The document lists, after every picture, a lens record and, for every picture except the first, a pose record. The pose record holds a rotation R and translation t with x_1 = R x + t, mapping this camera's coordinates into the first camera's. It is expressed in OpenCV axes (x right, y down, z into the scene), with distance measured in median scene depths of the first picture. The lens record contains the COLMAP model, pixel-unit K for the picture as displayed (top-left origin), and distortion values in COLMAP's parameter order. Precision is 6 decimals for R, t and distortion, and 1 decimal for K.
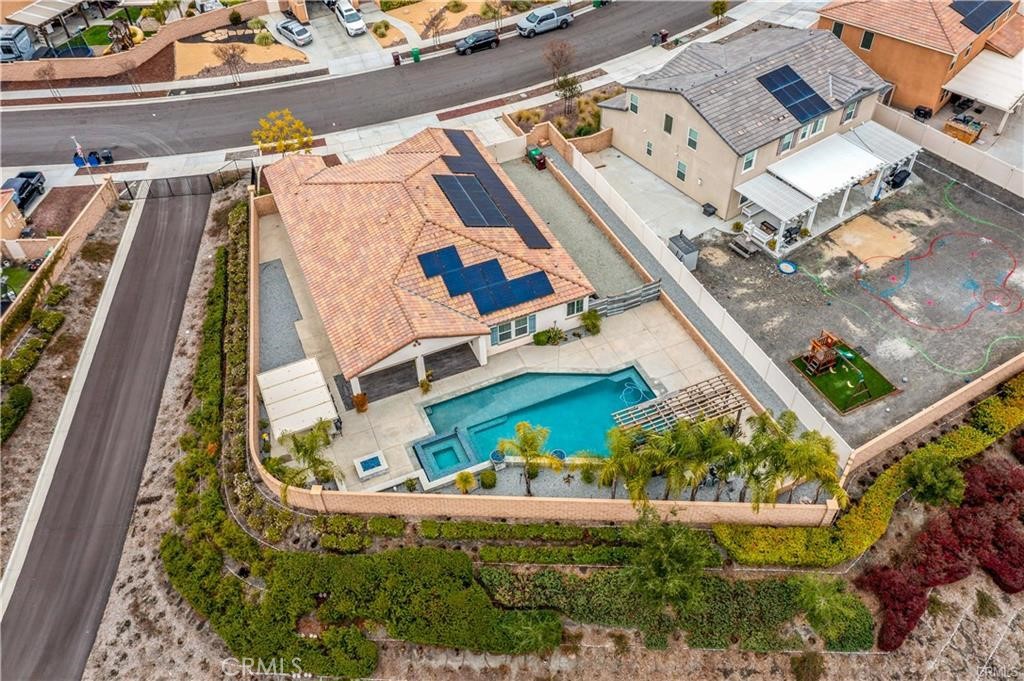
lens RADIAL K [[794.1, 0, 512.0], [0, 794.1, 340.5], [0, 0, 1]] dist [-0.000463, -0.005413]
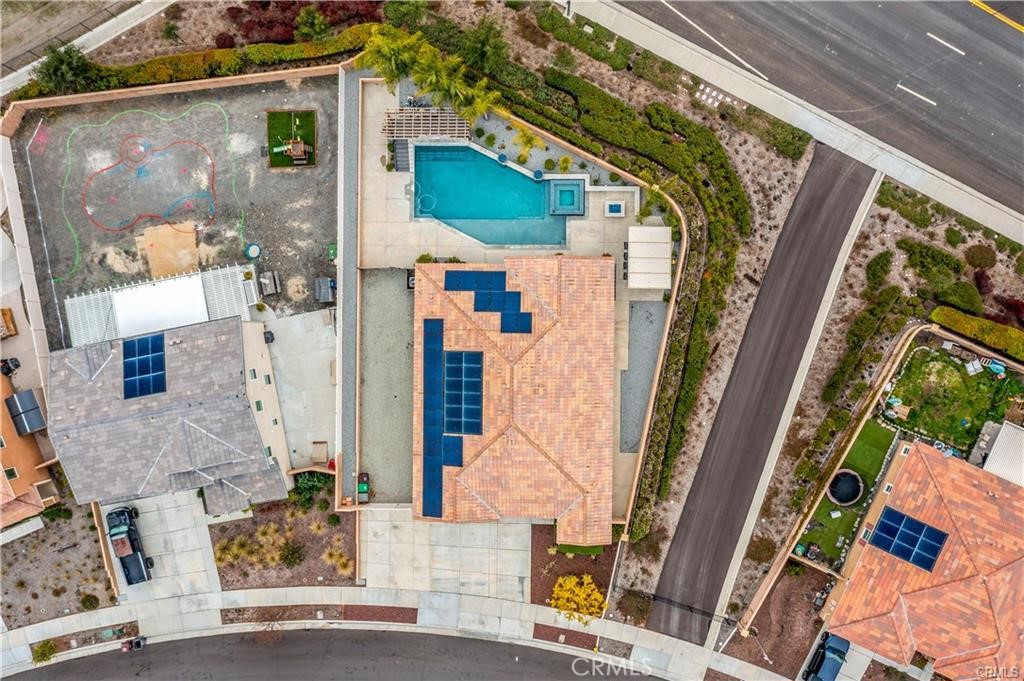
lens RADIAL K [[794.1, 0, 512.0], [0, 794.1, 340.5], [0, 0, 1]] dist [-0.000463, -0.005413]
pose [[-0.909381, -0.412599, 0.052795, -0.148270], [0.337779, -0.658410, 0.672608, -0.892869], [-0.242757, 0.629490, 0.738113, 0.066699]]
